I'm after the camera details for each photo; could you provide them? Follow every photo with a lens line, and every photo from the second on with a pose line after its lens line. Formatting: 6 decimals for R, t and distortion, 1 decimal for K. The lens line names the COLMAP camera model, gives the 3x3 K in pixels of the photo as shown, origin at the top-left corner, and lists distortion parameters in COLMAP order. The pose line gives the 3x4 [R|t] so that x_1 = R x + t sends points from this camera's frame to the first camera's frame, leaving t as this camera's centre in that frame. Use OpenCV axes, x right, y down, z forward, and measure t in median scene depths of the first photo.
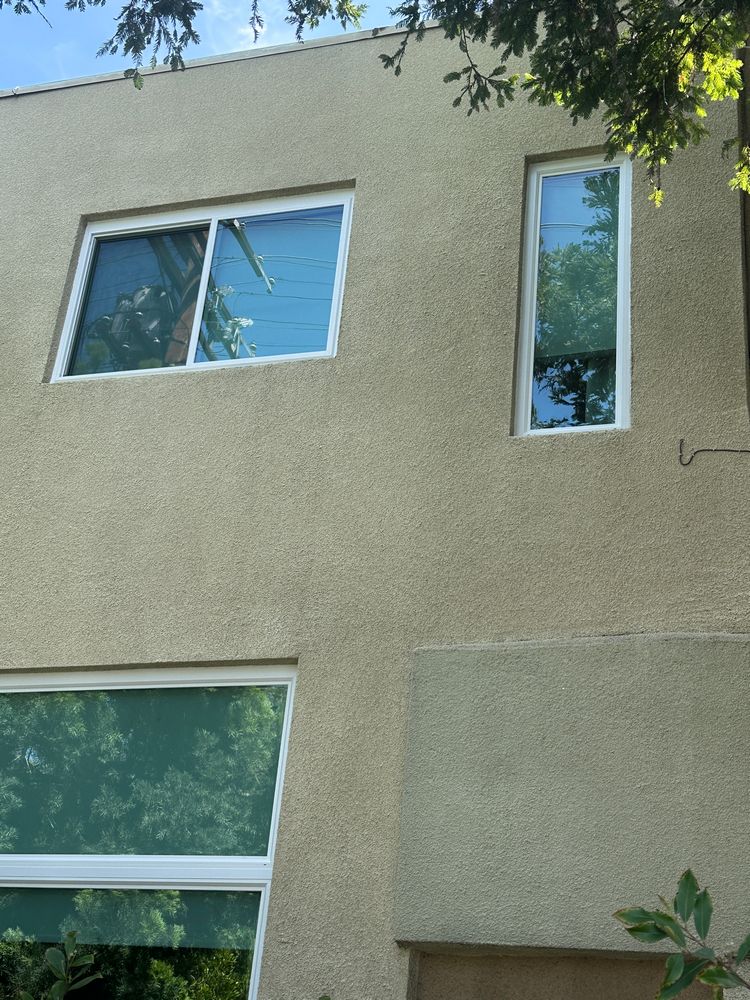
lens RADIAL K [[1316.4, 0, 370.3], [0, 1316.4, 507.5], [0, 0, 1]] dist [0.131993, 0.000000]
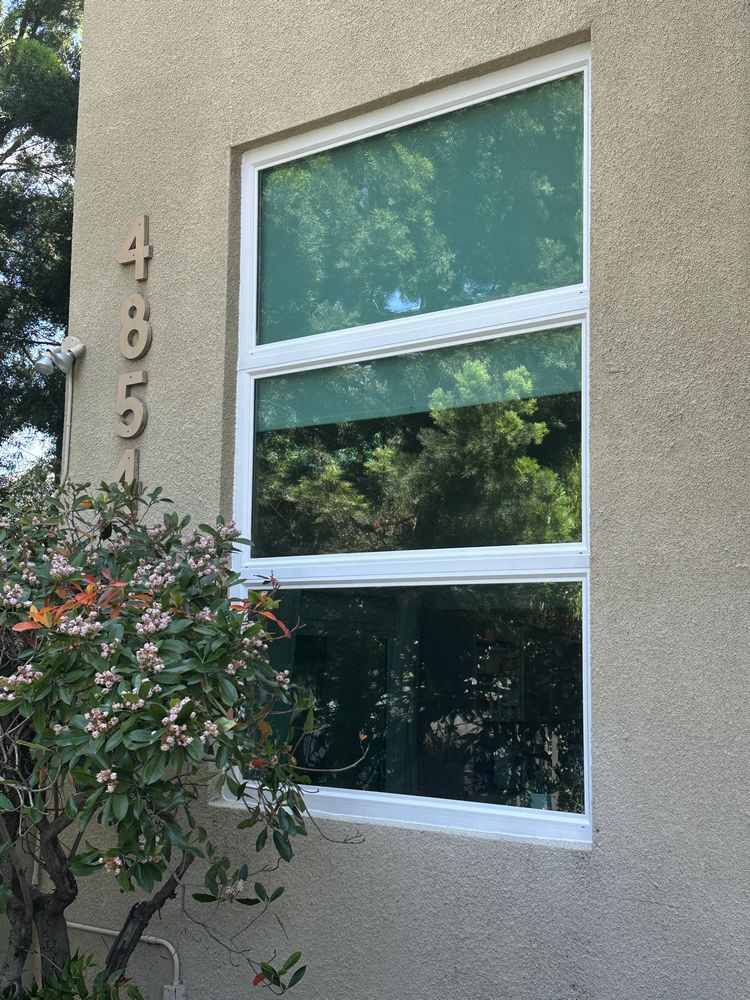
lens RADIAL K [[1215.4, 0, 374.0], [0, 1215.4, 495.5], [0, 0, 1]] dist [0.064475, 0.000000]
pose [[0.943294, -0.111147, -0.312798, 0.018518], [0.202509, 0.939307, 0.276935, 0.143977], [0.263033, -0.324576, 0.908551, 0.238312]]
